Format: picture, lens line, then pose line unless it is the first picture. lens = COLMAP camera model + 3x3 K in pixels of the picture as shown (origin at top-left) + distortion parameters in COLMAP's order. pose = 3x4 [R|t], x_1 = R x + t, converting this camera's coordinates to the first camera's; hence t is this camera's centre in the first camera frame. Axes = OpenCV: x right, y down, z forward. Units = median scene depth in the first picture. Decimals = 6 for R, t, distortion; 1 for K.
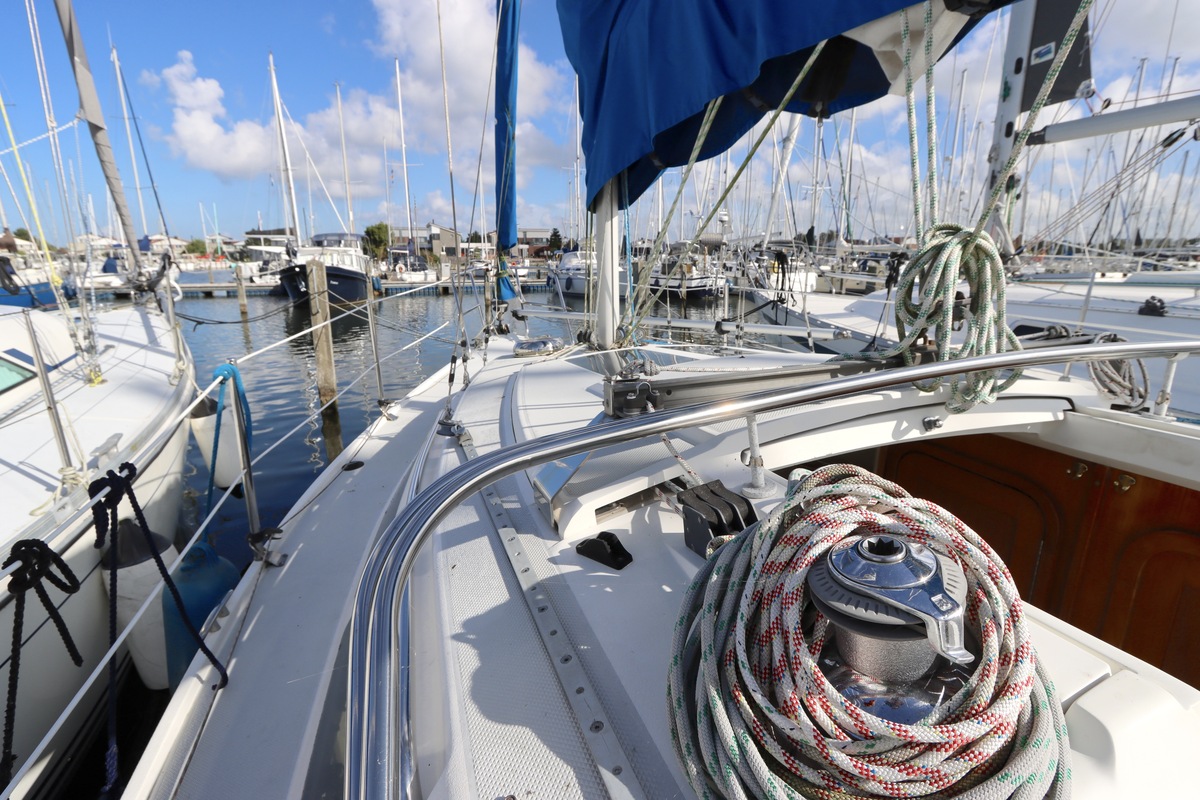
lens RADIAL K [[568.4, 0, 596.3], [0, 568.4, 401.8], [0, 0, 1]] dist [-0.023350, 0.001243]
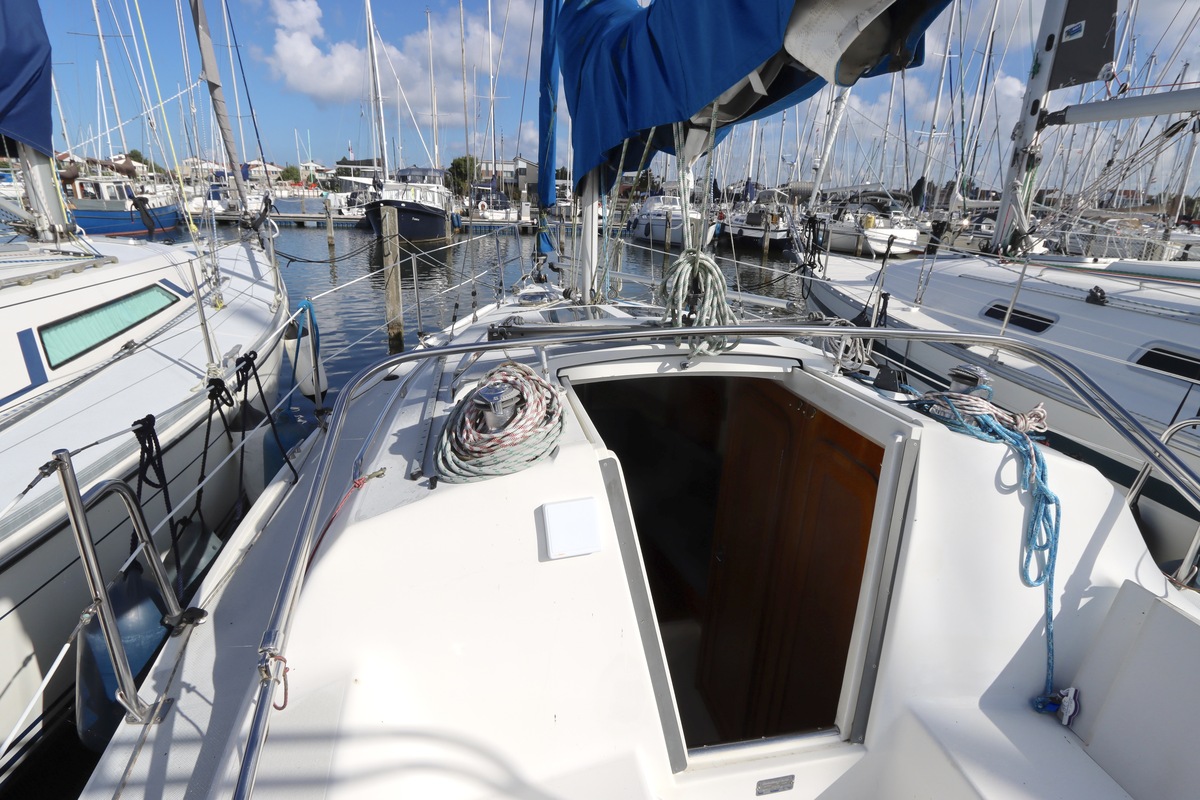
lens RADIAL K [[602.5, 0, 594.6], [0, 602.5, 390.9], [0, 0, 1]] dist [-0.010665, 0.000920]
pose [[0.987091, 0.080087, -0.138702, 0.028967], [-0.071112, 0.995113, 0.068503, 0.000825], [0.143511, -0.057755, 0.987962, -0.041787]]
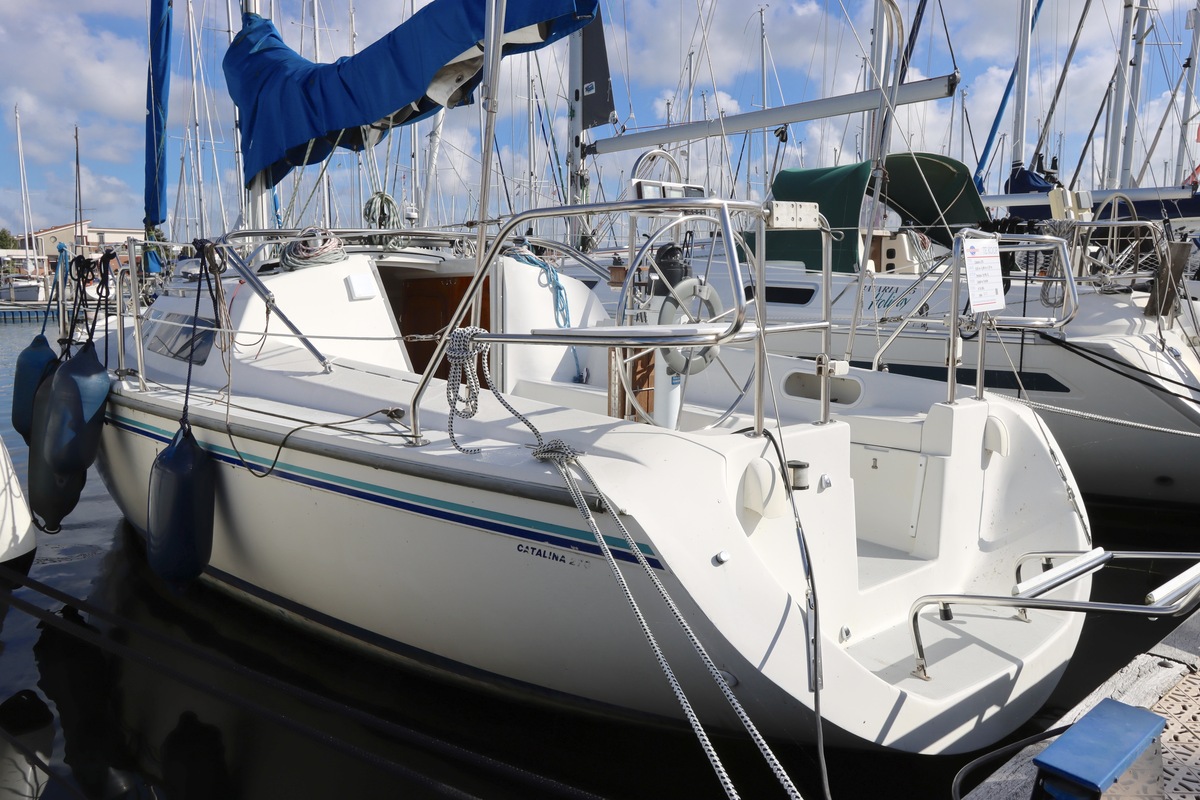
lens RADIAL K [[900.3, 0, 587.8], [0, 900.3, 407.8], [0, 0, 1]] dist [0.002621, 0.004629]
pose [[0.930756, -0.051254, 0.362030, -0.006297], [0.089797, 0.991845, -0.090441, 0.064303], [-0.354442, 0.116688, 0.927769, -0.177336]]
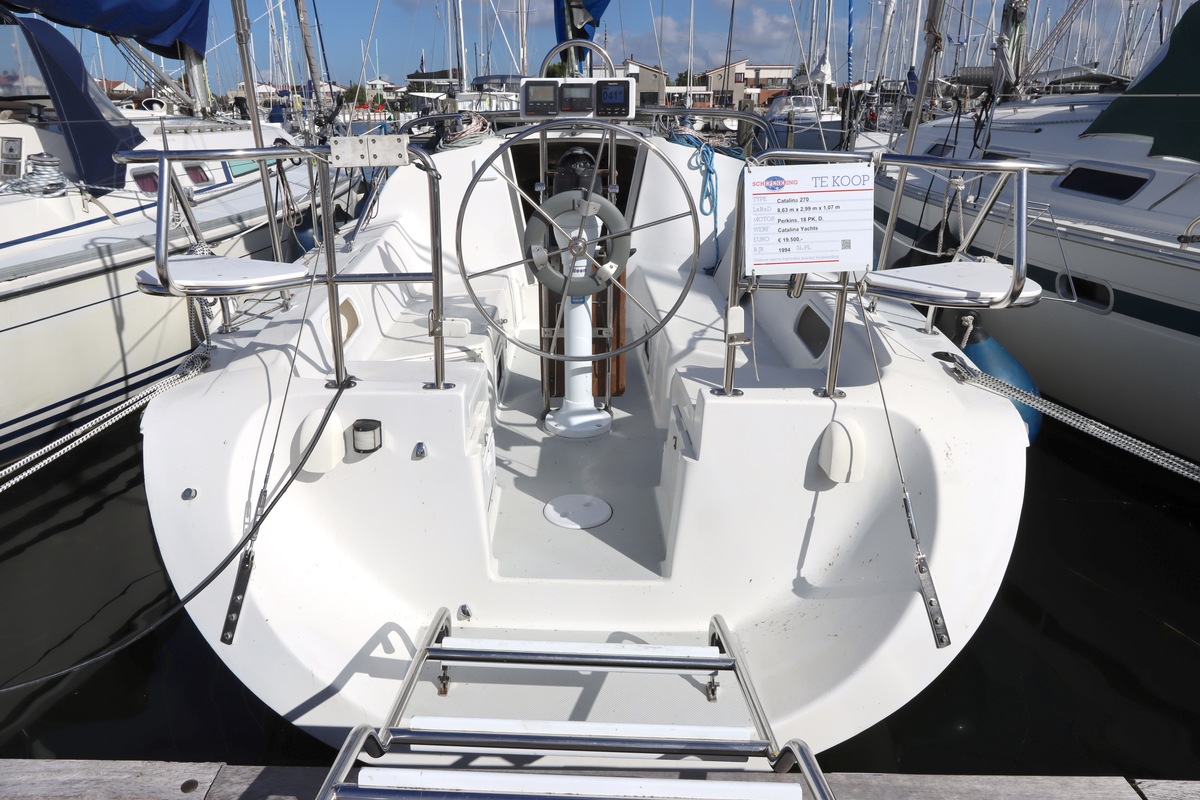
lens RADIAL K [[814.9, 0, 572.7], [0, 814.9, 386.3], [0, 0, 1]] dist [-0.004766, -0.001178]
pose [[0.937930, 0.107306, -0.329806, 0.107940], [-0.080769, 0.992368, 0.093182, 0.048404], [0.337288, -0.060760, 0.939439, -0.161936]]
